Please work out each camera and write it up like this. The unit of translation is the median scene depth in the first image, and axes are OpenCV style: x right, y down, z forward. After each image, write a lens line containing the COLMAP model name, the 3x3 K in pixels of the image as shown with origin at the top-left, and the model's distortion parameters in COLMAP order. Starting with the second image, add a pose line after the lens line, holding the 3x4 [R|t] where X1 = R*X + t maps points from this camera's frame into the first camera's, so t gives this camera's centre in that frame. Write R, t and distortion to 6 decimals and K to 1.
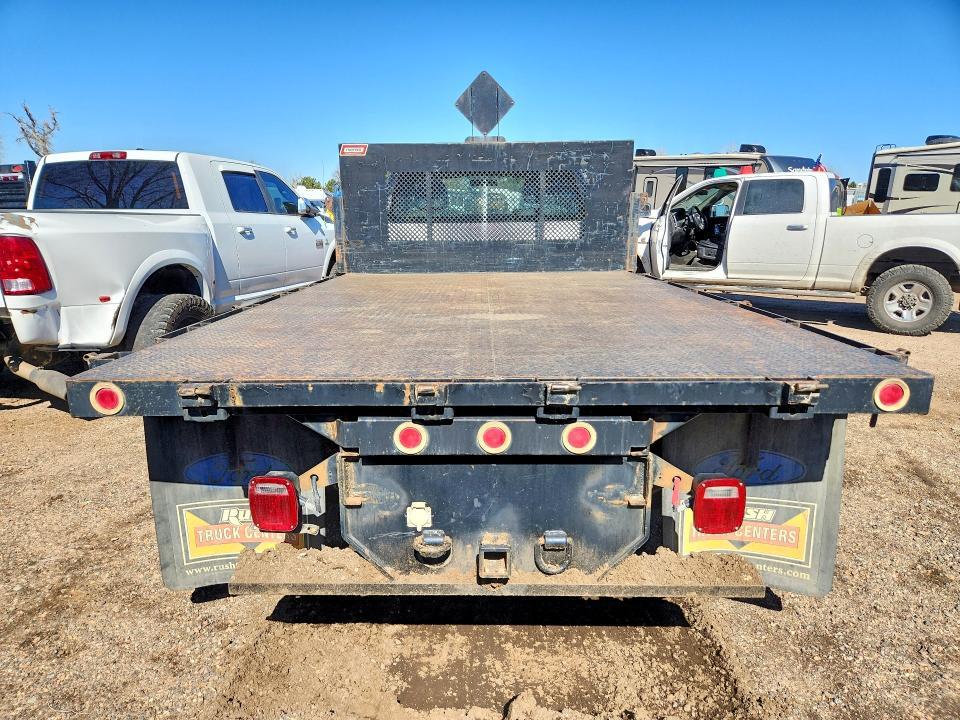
lens RADIAL K [[637.3, 0, 483.9], [0, 637.3, 362.2], [0, 0, 1]] dist [0.043079, -0.002561]
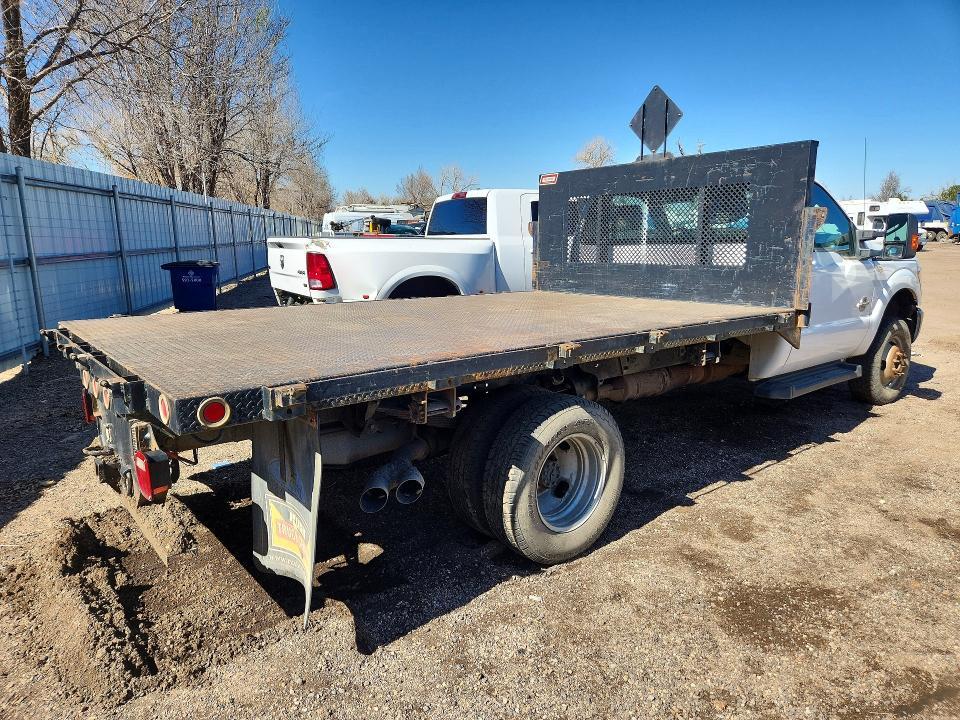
lens RADIAL K [[637.3, 0, 483.9], [0, 637.3, 362.2], [0, 0, 1]] dist [0.043079, -0.002561]
pose [[0.647322, 0.144759, -0.748344, 0.578969], [-0.165952, 0.985014, 0.046991, -0.054554], [0.743932, 0.093771, 0.661644, 0.219197]]
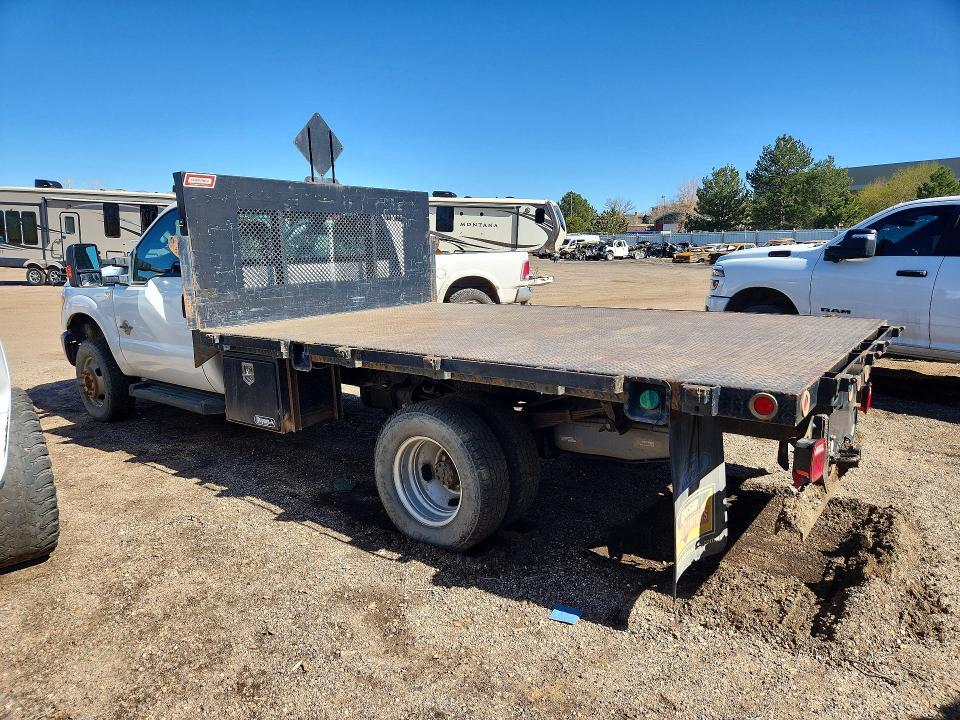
lens RADIAL K [[637.3, 0, 483.9], [0, 637.3, 362.2], [0, 0, 1]] dist [0.043079, -0.002561]
pose [[0.590930, -0.147386, 0.793145, -0.665687], [0.194405, 0.980212, 0.037306, -0.061300], [-0.782949, 0.132146, 0.607889, 0.238898]]
